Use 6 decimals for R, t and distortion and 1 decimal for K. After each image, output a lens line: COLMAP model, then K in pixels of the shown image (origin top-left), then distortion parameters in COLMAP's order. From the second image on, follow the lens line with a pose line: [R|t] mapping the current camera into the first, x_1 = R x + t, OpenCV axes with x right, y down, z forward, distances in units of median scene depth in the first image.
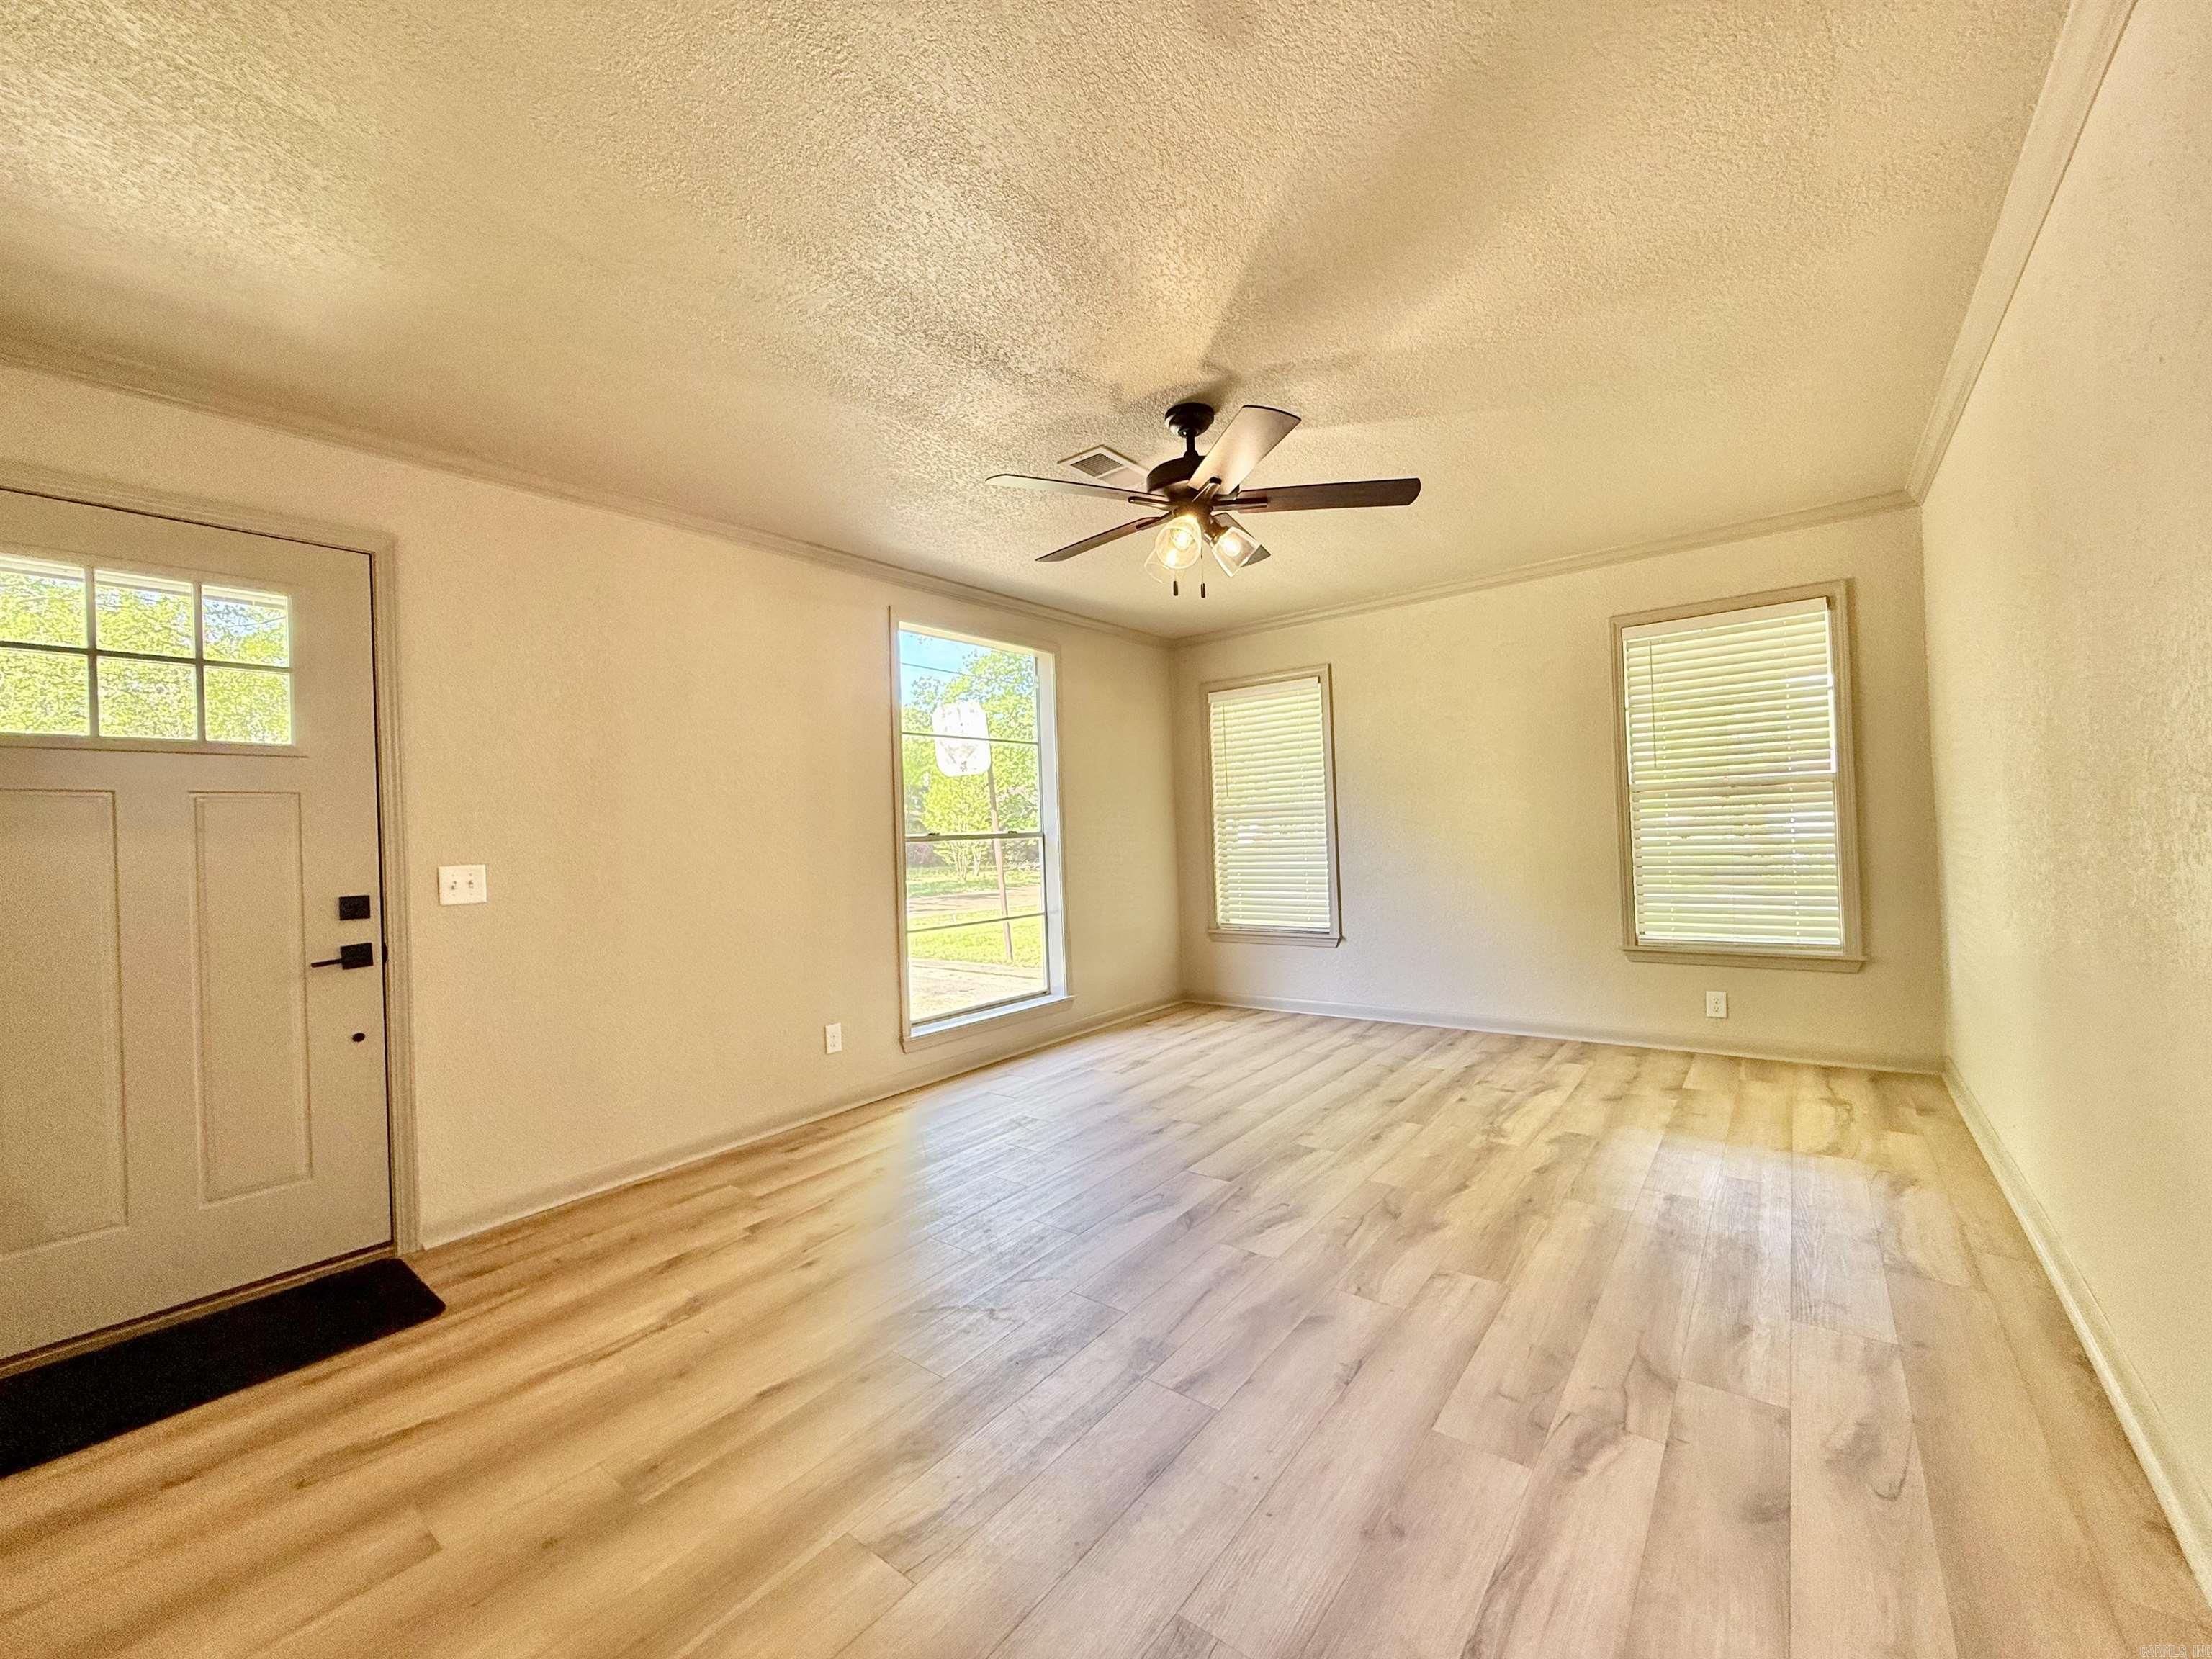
lens RADIAL K [[887.7, 0, 1106.0], [0, 887.7, 829.5], [0, 0, 1]] dist [0.011492, 0.000034]
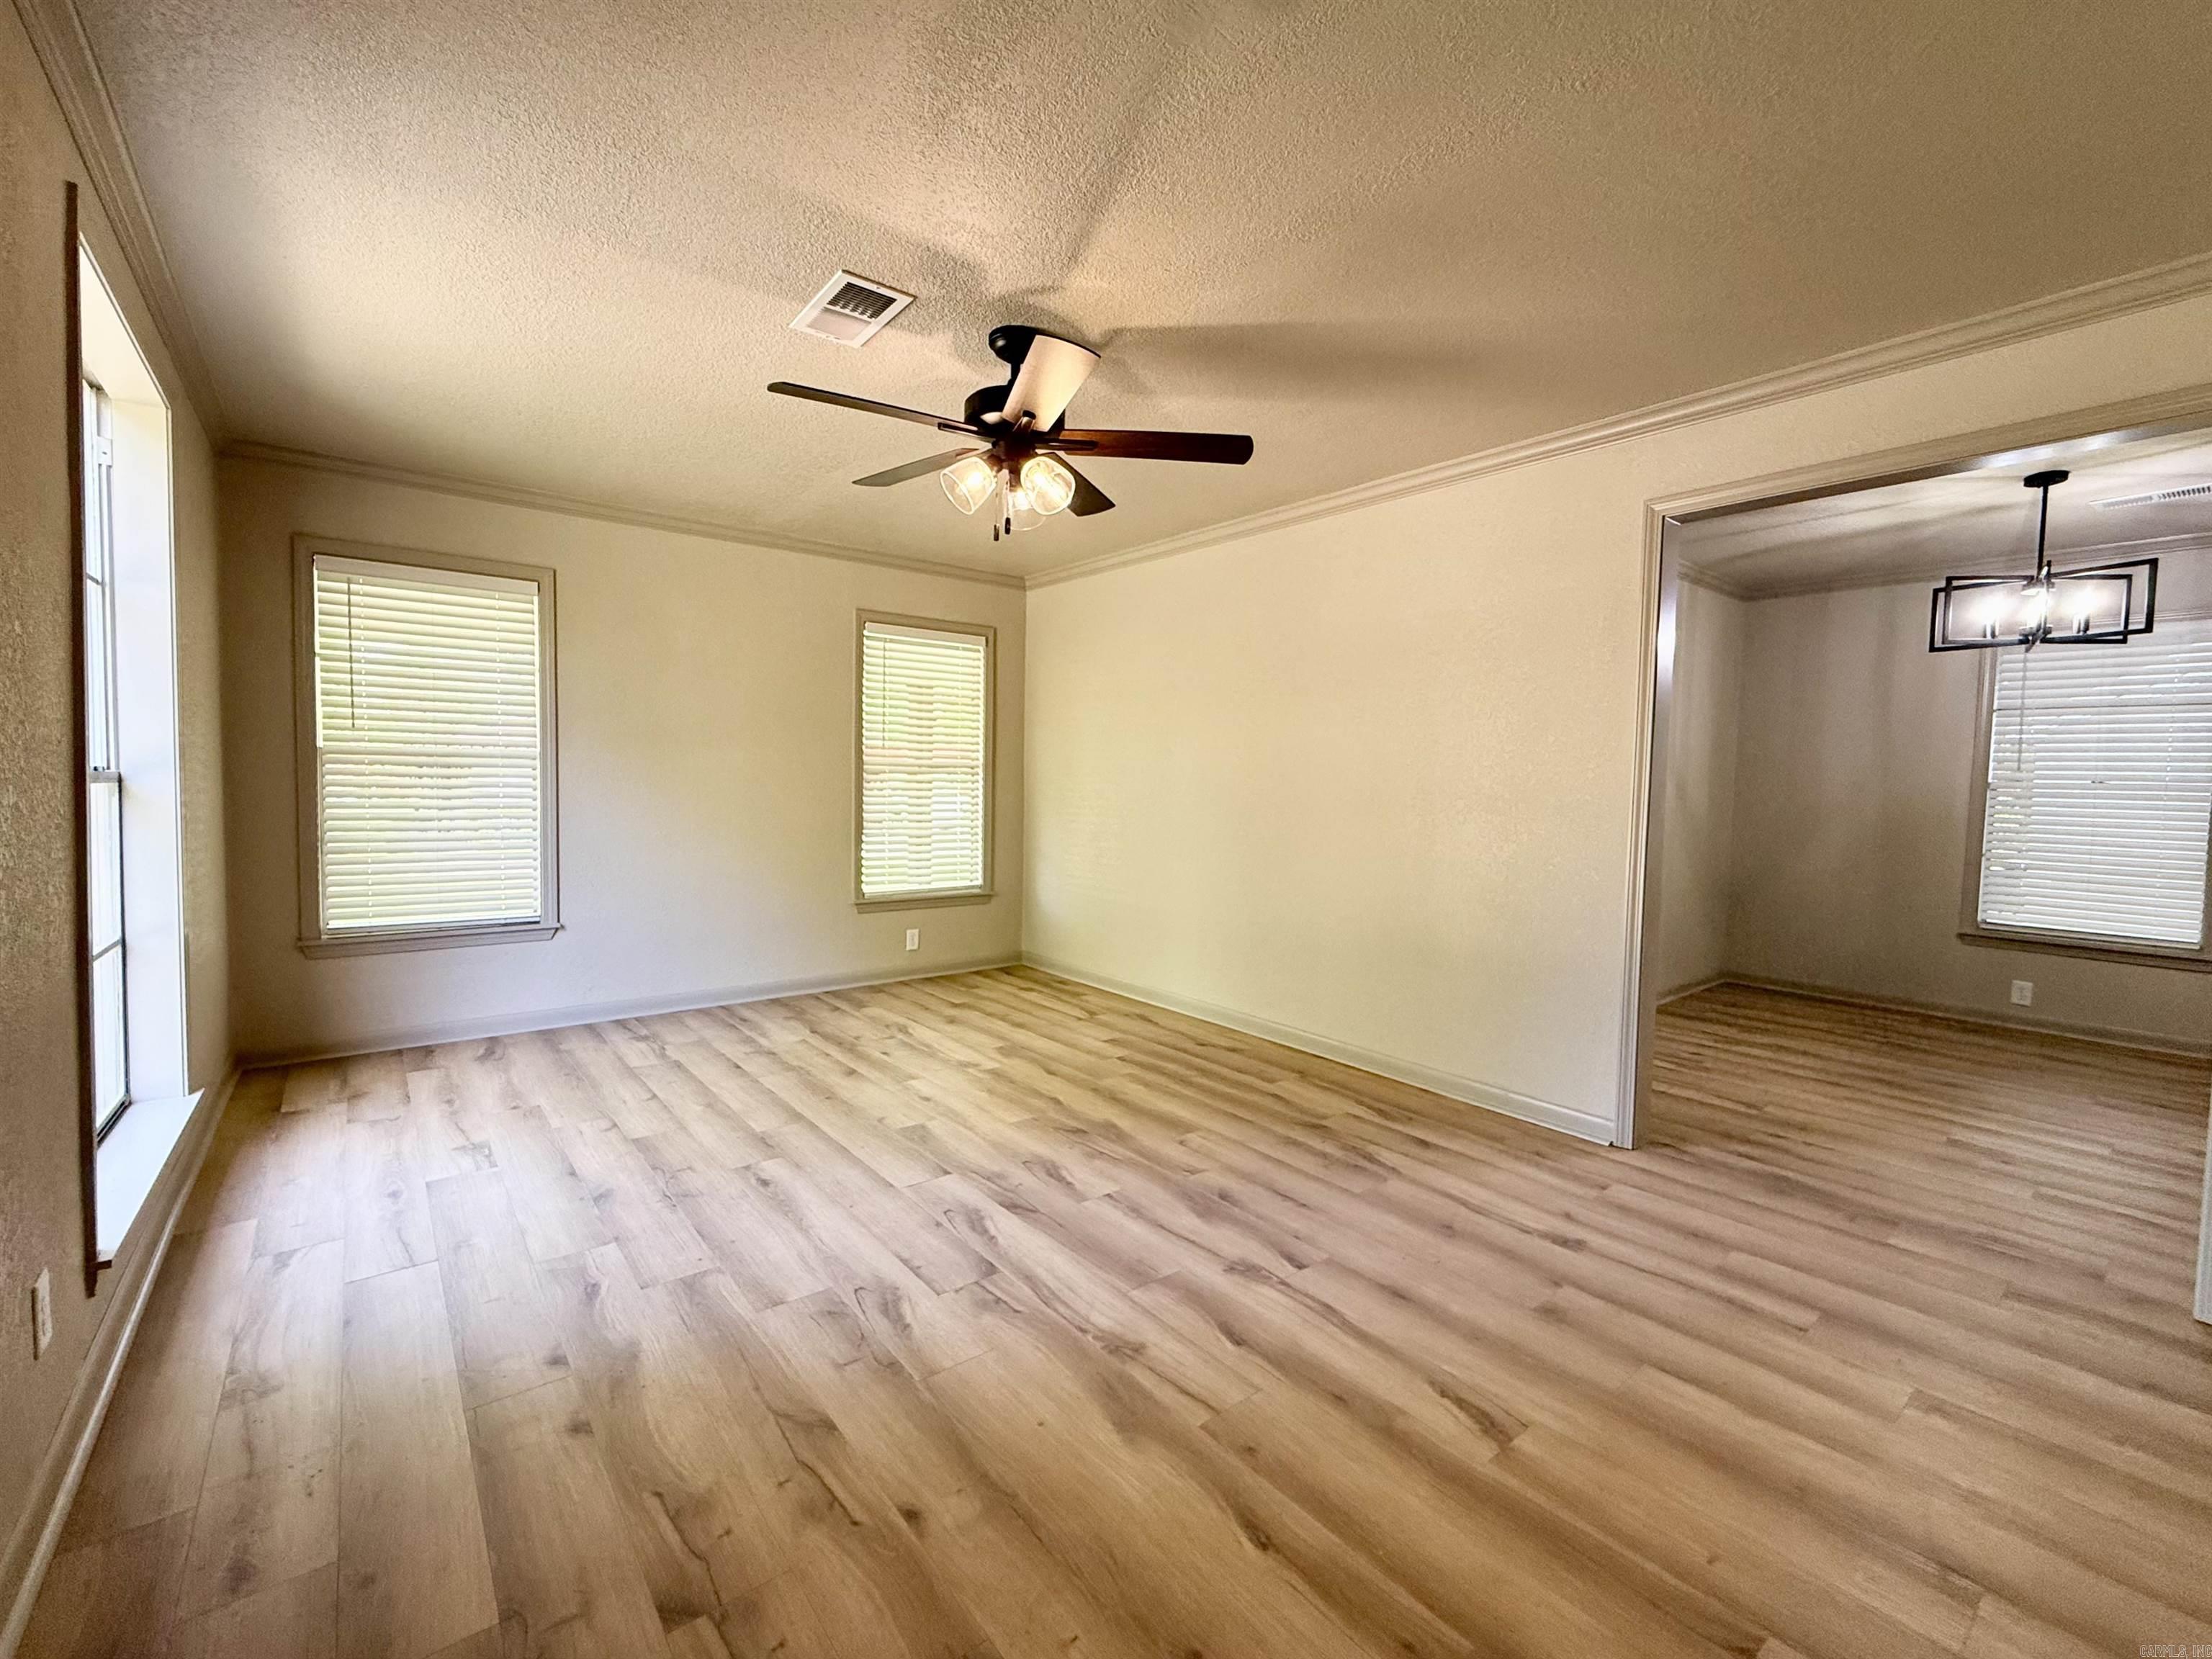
lens RADIAL K [[935.4, 0, 1098.0], [0, 935.4, 826.1], [0, 0, 1]] dist [0.000419, 0.000117]
pose [[0.227103, -0.003291, 0.973865, -0.654755], [-0.031498, 0.999446, 0.010723, 0.016268], [-0.973361, -0.033110, 0.226874, 0.545927]]
